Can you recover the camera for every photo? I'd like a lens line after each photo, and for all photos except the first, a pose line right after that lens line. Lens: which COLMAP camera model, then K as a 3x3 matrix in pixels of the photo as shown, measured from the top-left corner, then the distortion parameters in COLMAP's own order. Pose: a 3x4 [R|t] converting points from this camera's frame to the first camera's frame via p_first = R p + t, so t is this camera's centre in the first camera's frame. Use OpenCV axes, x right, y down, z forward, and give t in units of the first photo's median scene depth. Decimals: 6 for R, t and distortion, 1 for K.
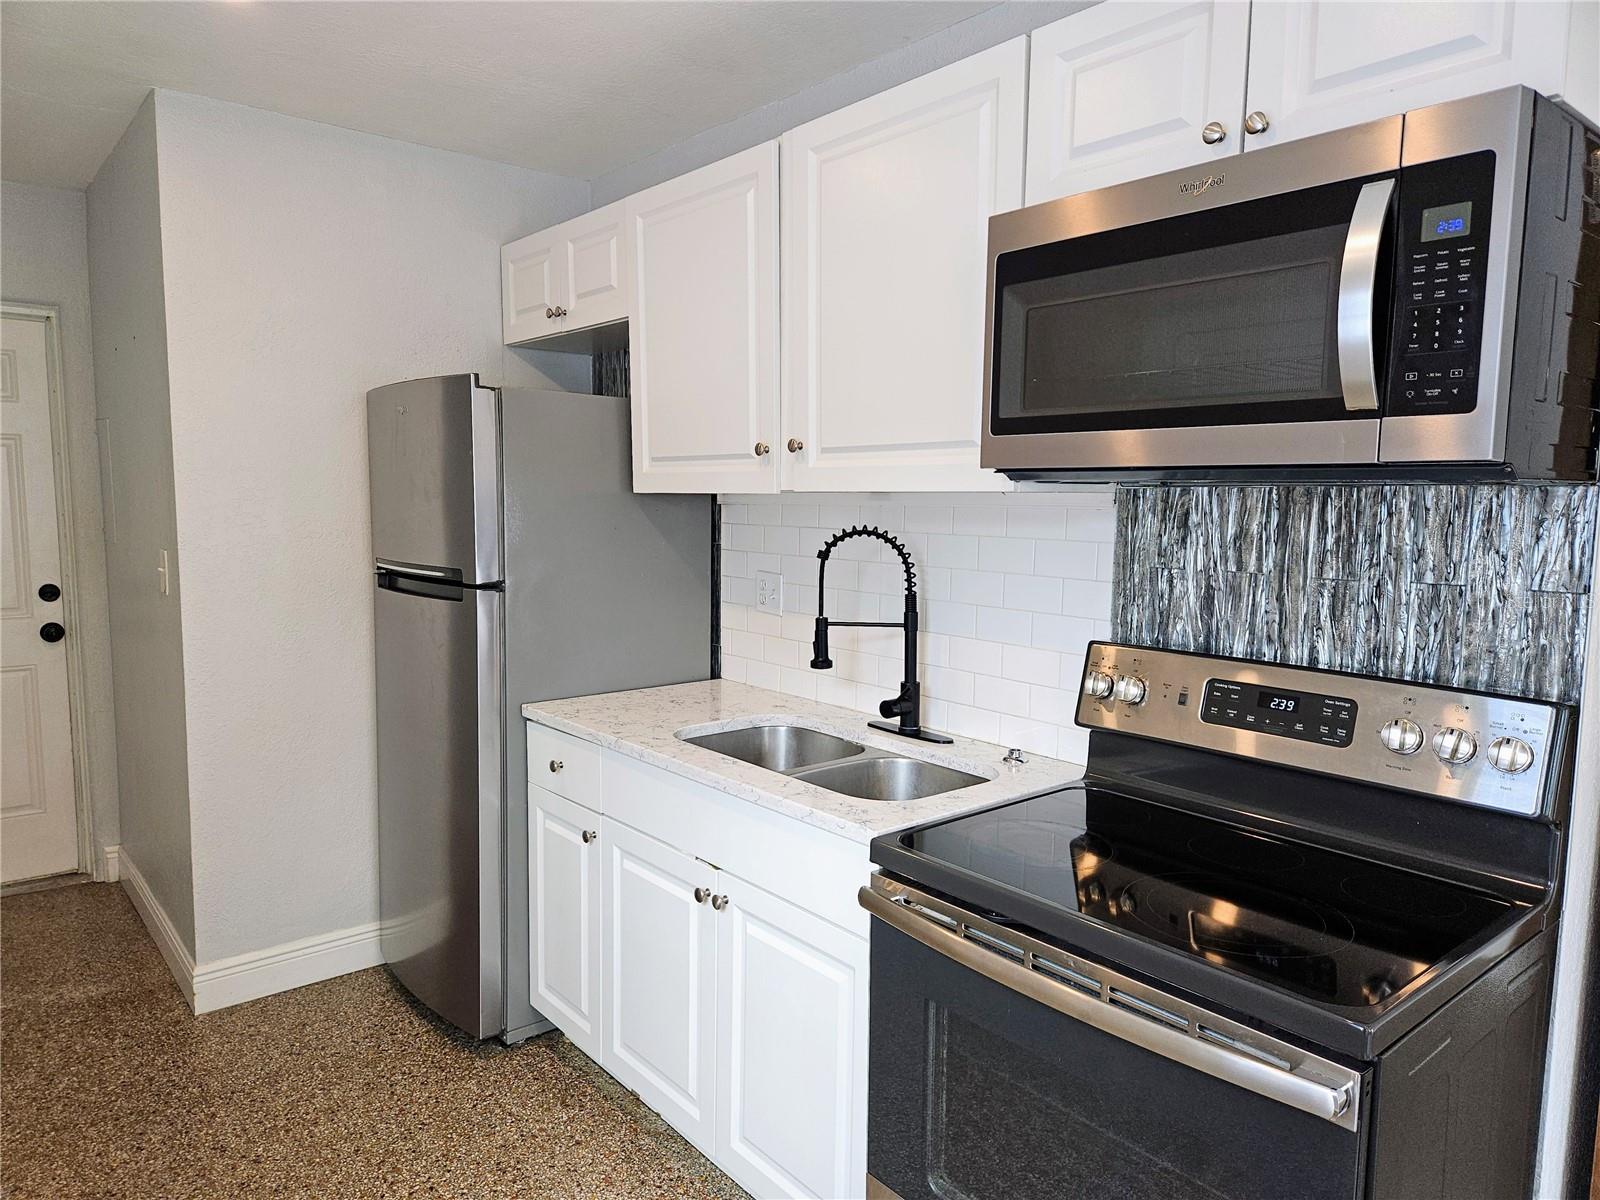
lens RADIAL K [[1066.9, 0, 795.6], [0, 1066.9, 611.7], [0, 0, 1]] dist [0.074320, -0.061837]
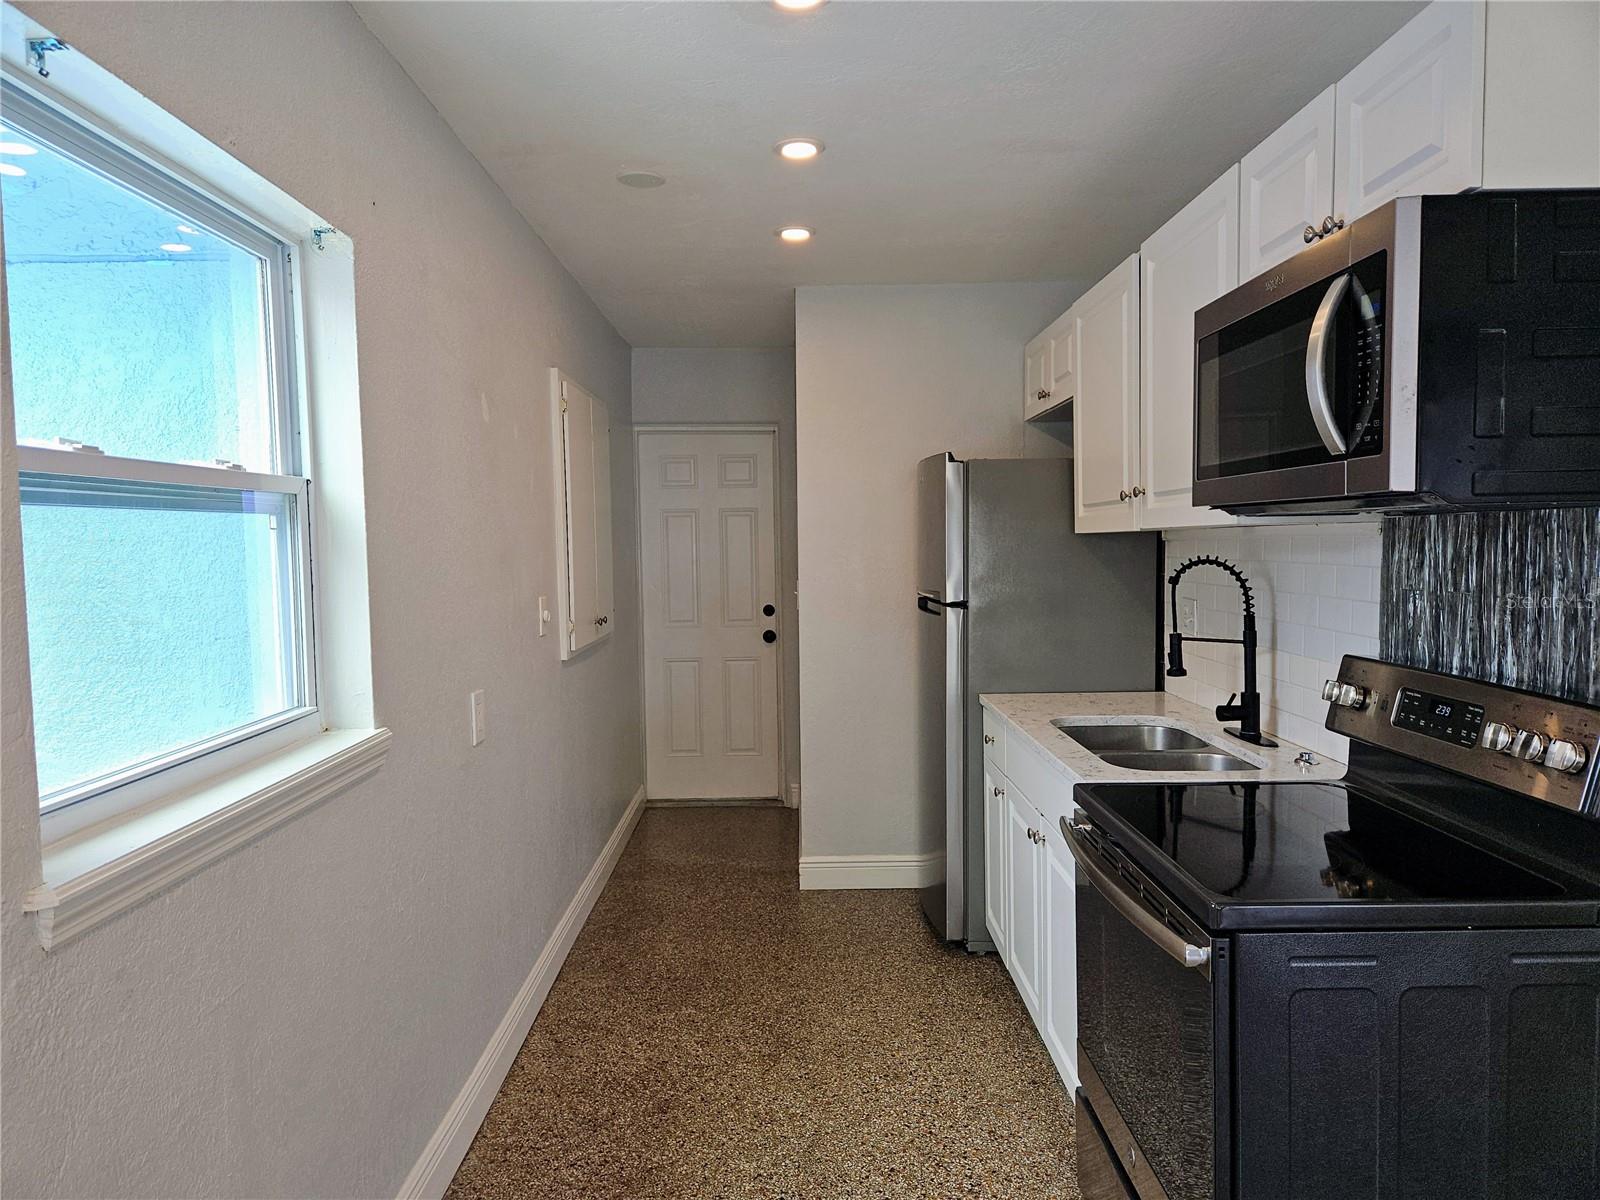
lens RADIAL K [[1066.9, 0, 795.6], [0, 1066.9, 611.7], [0, 0, 1]] dist [0.074320, -0.061837]
pose [[0.771649, 0.021023, -0.635701, 0.472413], [-0.048022, 0.998527, -0.025271, 0.033175], [0.634233, 0.050028, 0.771522, -0.203465]]
